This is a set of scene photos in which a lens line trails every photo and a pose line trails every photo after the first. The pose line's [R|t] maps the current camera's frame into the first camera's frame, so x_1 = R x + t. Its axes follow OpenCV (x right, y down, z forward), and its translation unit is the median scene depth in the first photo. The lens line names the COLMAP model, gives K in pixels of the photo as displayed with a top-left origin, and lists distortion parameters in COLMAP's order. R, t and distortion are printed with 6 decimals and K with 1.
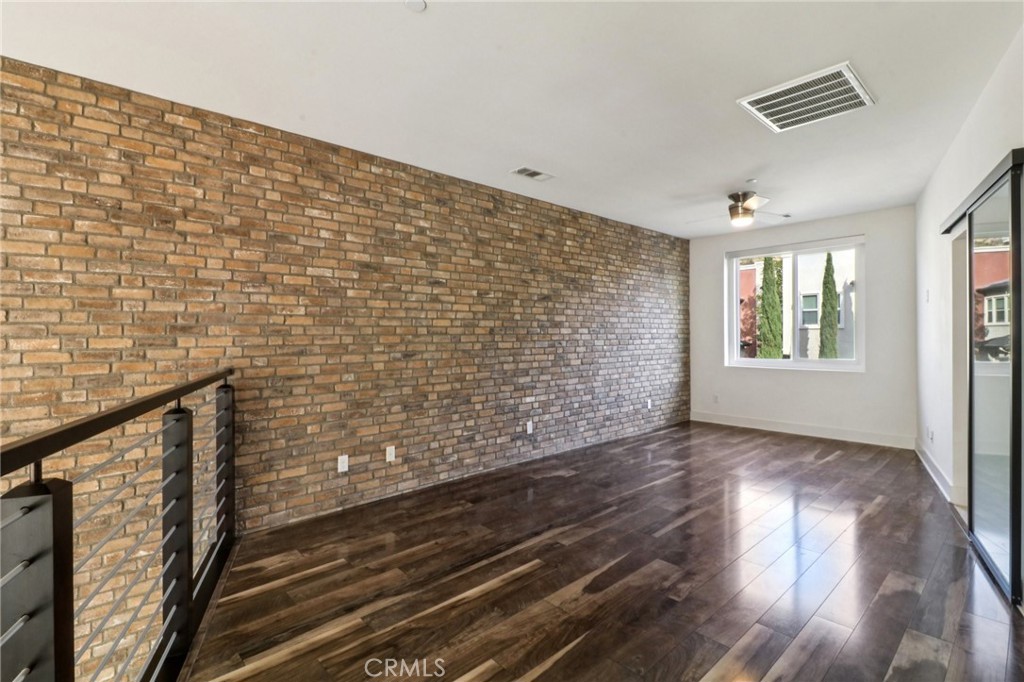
lens RADIAL K [[475.6, 0, 506.1], [0, 475.6, 343.9], [0, 0, 1]] dist [0.000906, -0.007857]
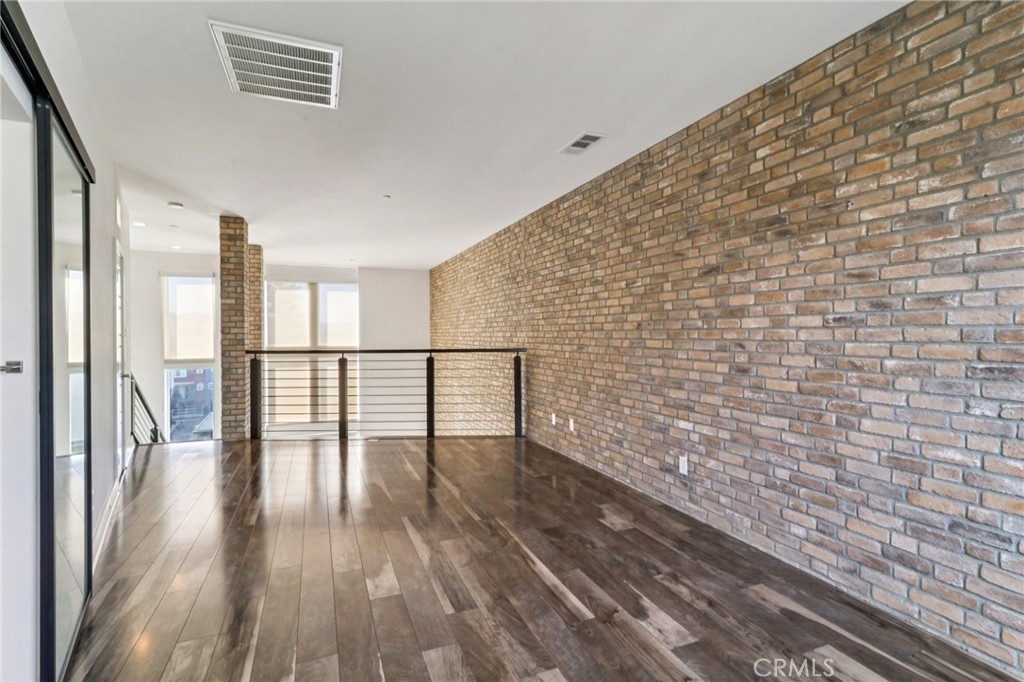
lens RADIAL K [[475.6, 0, 505.9], [0, 475.6, 342.0], [0, 0, 1]] dist [0.000906, -0.007857]
pose [[-0.349138, 0.028698, -0.936632, 0.980508], [-0.005884, 0.999444, 0.032816, -0.029405], [0.937053, 0.016968, -0.348775, 1.256426]]
